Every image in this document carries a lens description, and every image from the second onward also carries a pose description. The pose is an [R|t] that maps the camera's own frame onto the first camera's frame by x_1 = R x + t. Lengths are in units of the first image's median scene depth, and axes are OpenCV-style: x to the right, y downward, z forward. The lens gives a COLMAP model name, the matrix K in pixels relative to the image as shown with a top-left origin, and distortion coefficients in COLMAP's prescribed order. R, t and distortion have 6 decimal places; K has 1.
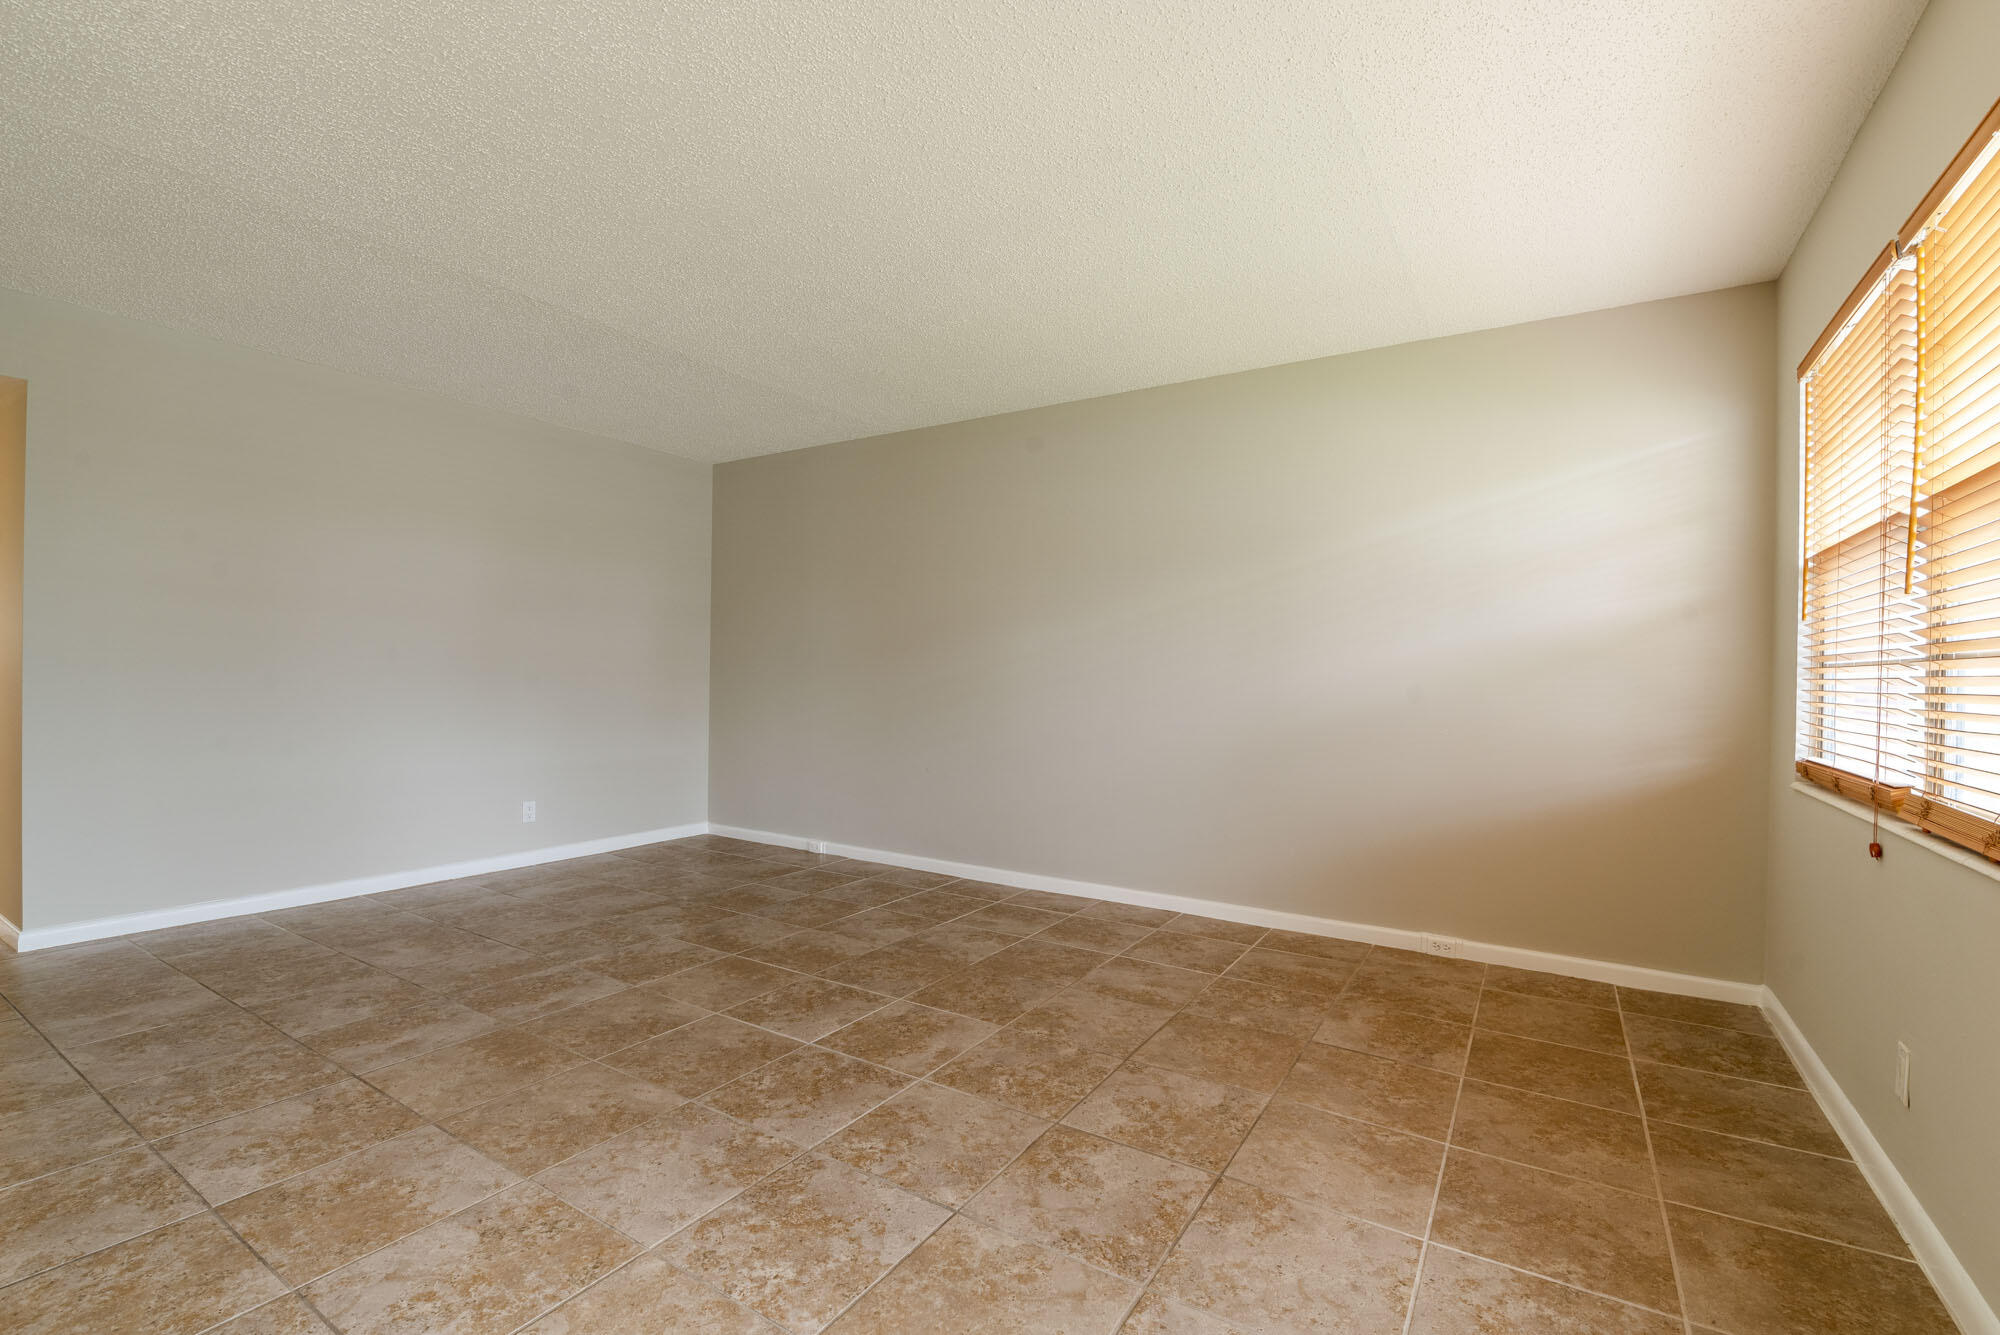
lens RADIAL K [[858.6, 0, 1023.9], [0, 858.6, 681.0], [0, 0, 1]] dist [-0.000559, -0.011480]
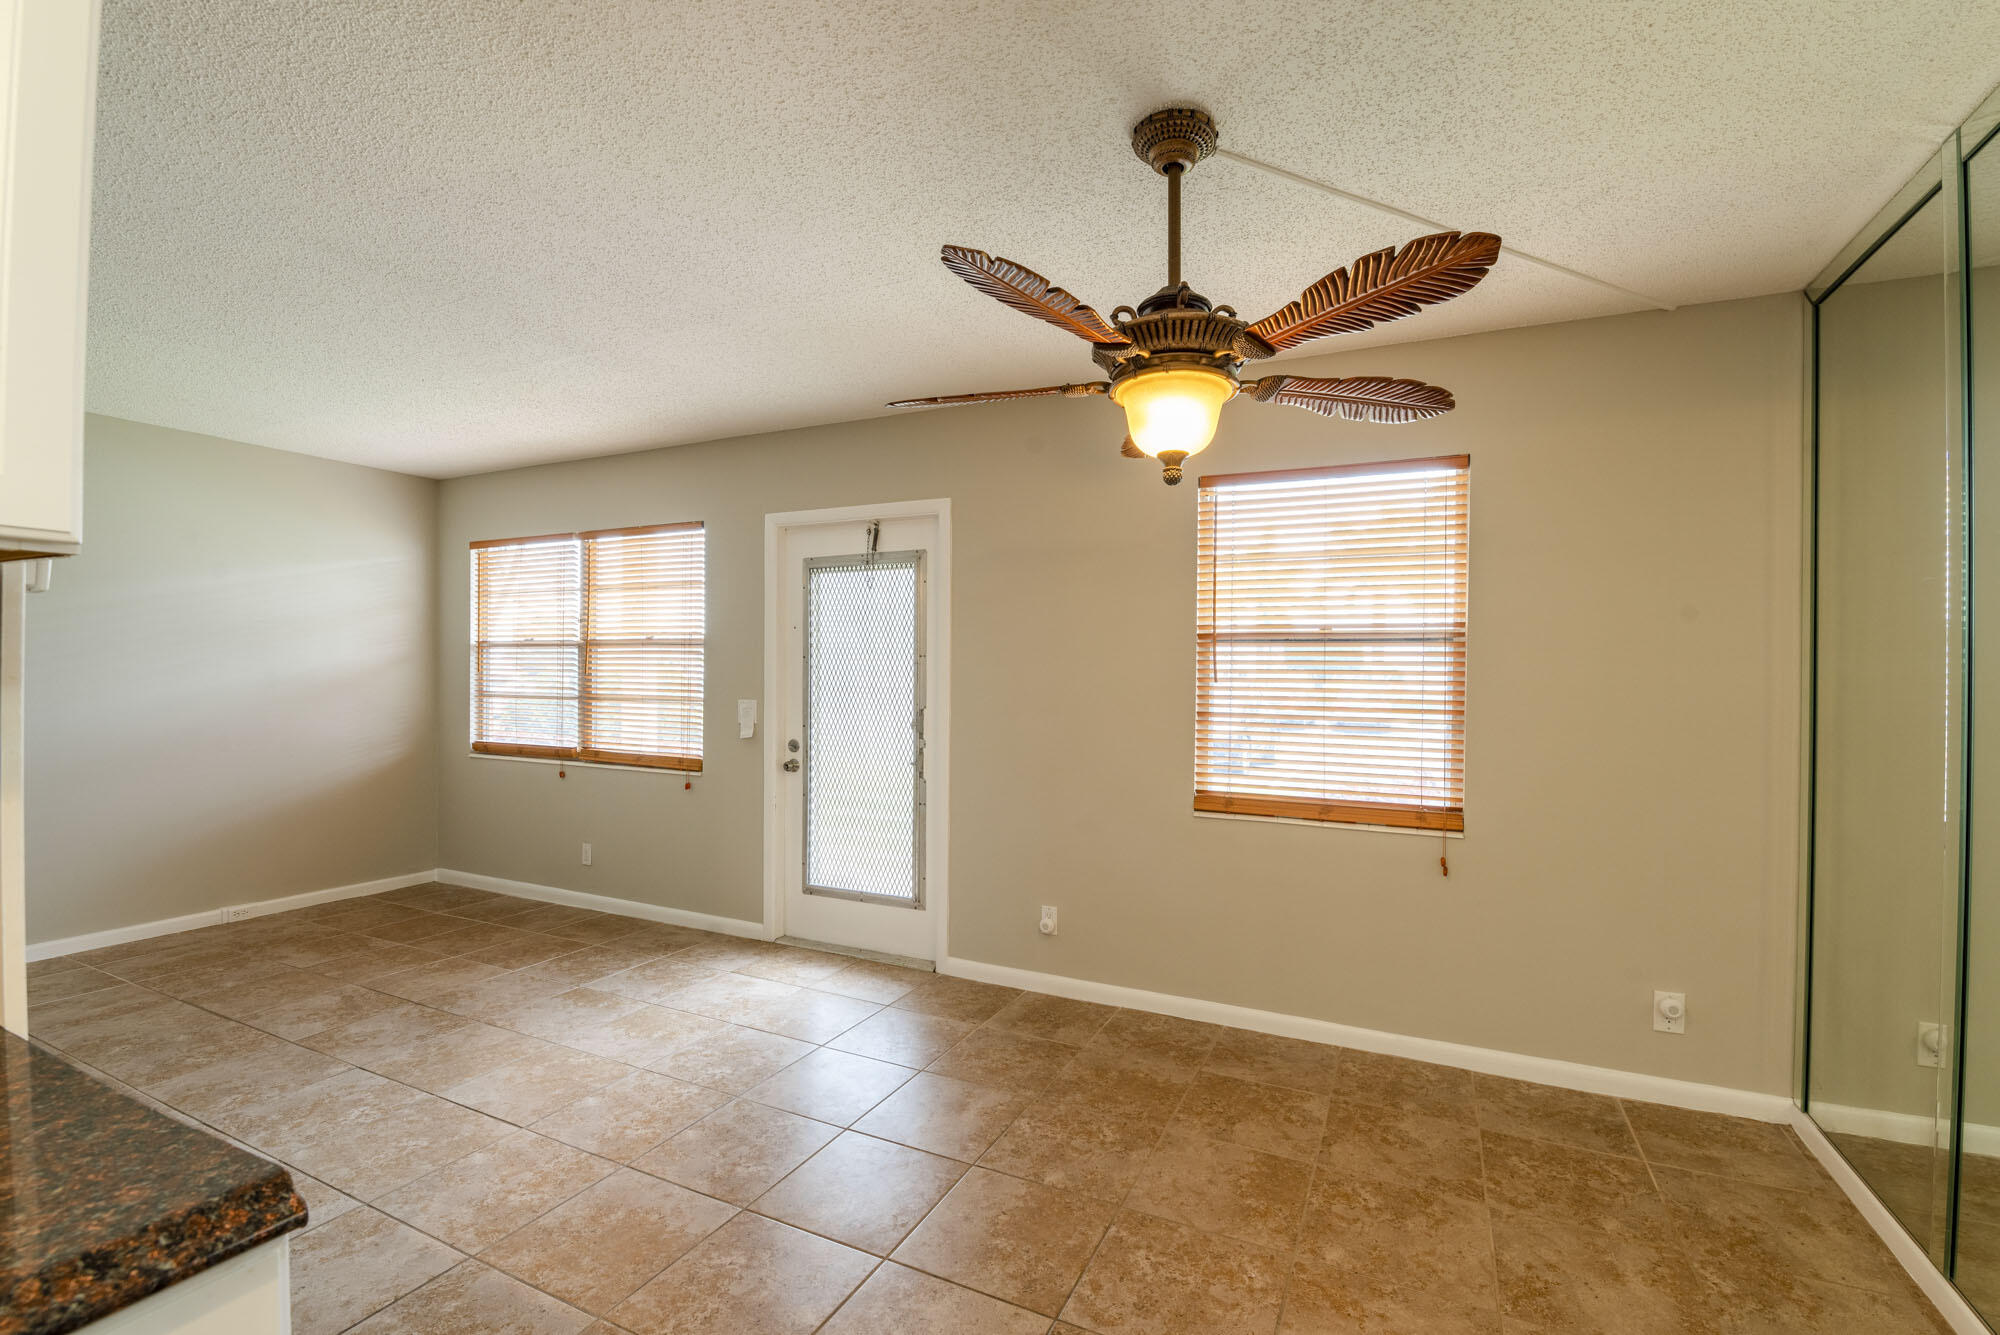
lens RADIAL K [[858.6, 0, 1023.9], [0, 858.6, 681.0], [0, 0, 1]] dist [-0.000559, -0.011480]
pose [[-0.117549, -0.020896, 0.992847, -1.401950], [-0.005473, 0.999777, 0.020394, -0.113790], [-0.993052, -0.003037, -0.117637, -0.041089]]
